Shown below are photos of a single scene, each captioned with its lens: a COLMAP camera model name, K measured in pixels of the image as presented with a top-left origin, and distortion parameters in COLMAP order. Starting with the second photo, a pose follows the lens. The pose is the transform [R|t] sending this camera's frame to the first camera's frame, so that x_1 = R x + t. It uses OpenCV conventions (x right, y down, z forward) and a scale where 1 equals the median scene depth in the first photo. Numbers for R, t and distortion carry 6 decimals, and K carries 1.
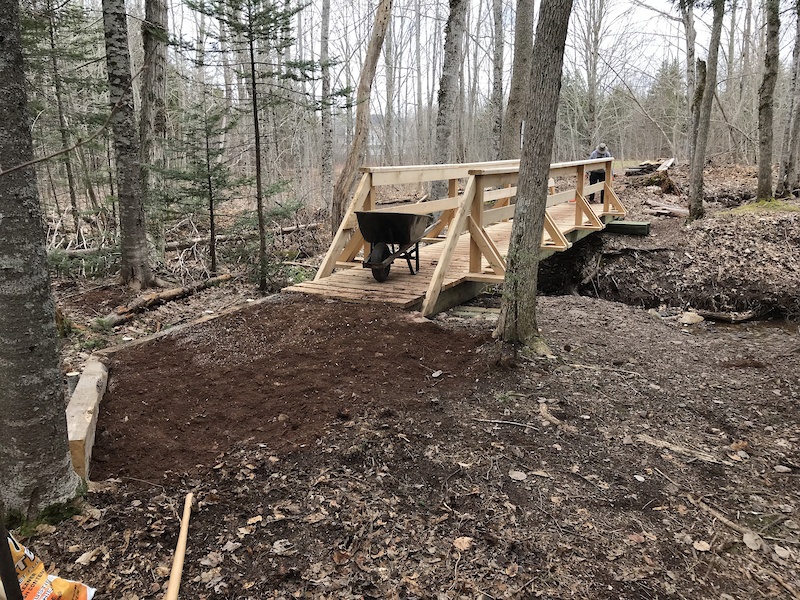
lens RADIAL K [[659.0, 0, 402.6], [0, 659.0, 299.1], [0, 0, 1]] dist [0.077406, -0.163957]
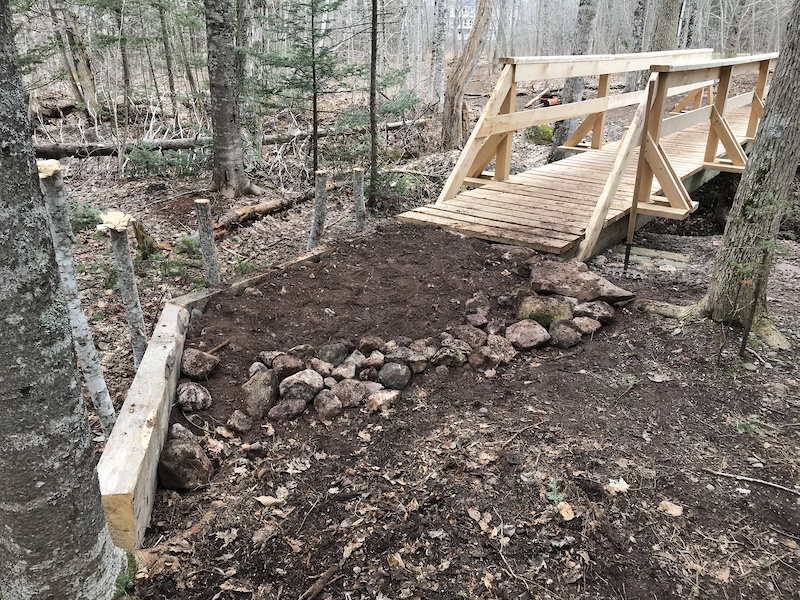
lens RADIAL K [[659.0, 0, 402.6], [0, 659.0, 299.1], [0, 0, 1]] dist [0.077406, -0.163957]
pose [[0.989066, 0.072448, -0.128454, -0.056264], [-0.051343, 0.985683, 0.160601, -0.035640], [0.138251, -0.152249, 0.978625, 0.163501]]
